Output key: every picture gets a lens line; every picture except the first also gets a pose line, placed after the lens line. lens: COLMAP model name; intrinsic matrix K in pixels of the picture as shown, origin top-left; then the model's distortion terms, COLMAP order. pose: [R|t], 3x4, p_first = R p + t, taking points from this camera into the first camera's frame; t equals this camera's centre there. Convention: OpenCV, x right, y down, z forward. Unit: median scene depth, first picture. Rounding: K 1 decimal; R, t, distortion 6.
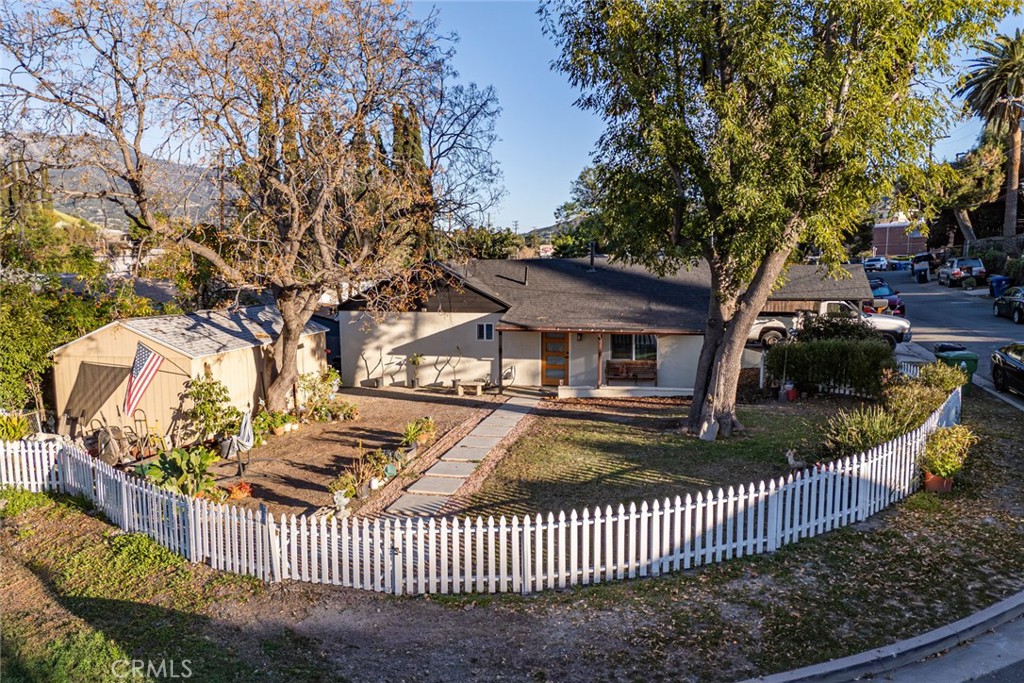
lens RADIAL K [[791.8, 0, 511.8], [0, 791.8, 357.0], [0, 0, 1]] dist [0.061545, -0.052400]
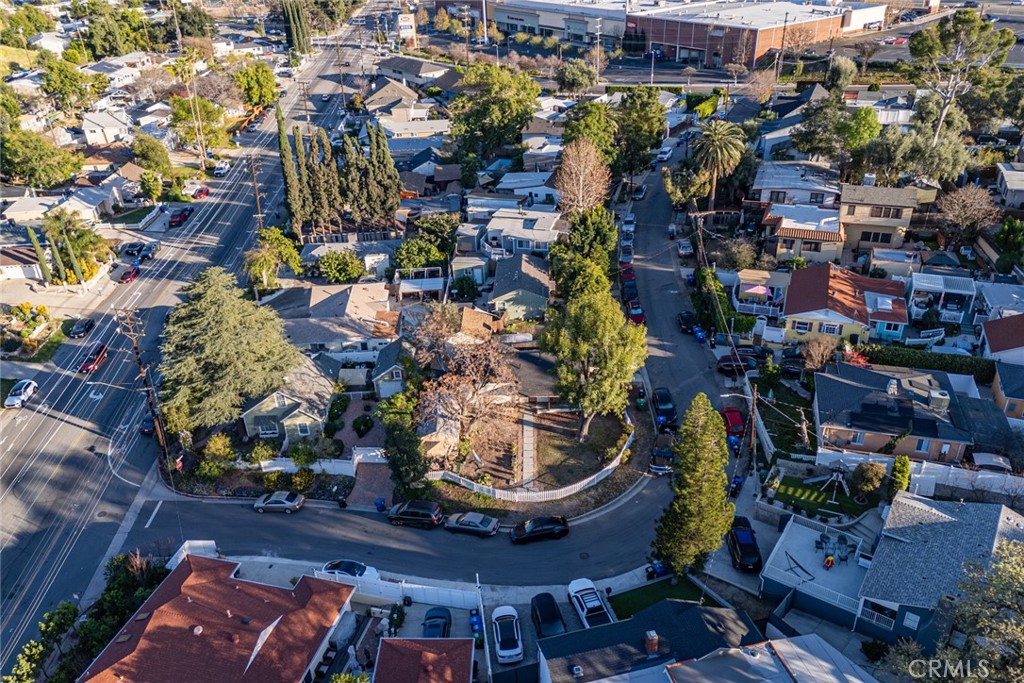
lens RADIAL K [[791.8, 0, 511.7], [0, 791.8, 338.0], [0, 0, 1]] dist [0.061545, -0.052400]
pose [[0.978269, -0.130974, 0.160732, -0.830821], [0.064502, 0.928997, 0.364423, -2.244270], [-0.197049, -0.346136, 0.917258, -2.987228]]
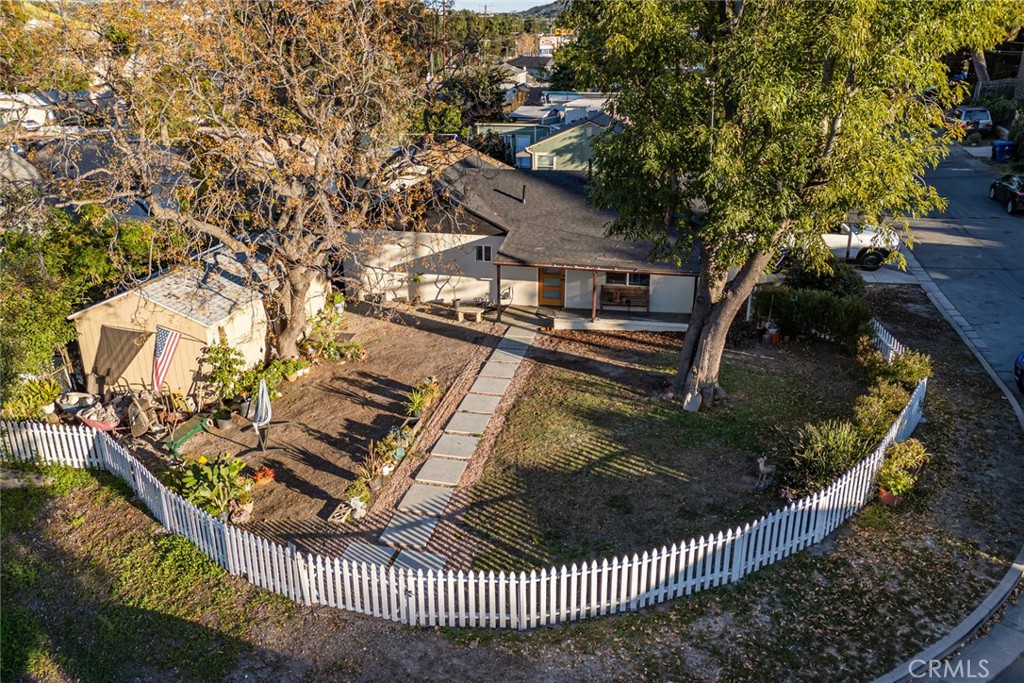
lens RADIAL K [[791.8, 0, 509.9], [0, 791.8, 319.9], [0, 0, 1]] dist [0.061545, -0.052400]
pose [[0.999999, -0.001523, -0.000318, 0.000902], [0.001555, 0.977250, 0.212085, -0.271807], [-0.000012, -0.212085, 0.977251, -0.034814]]
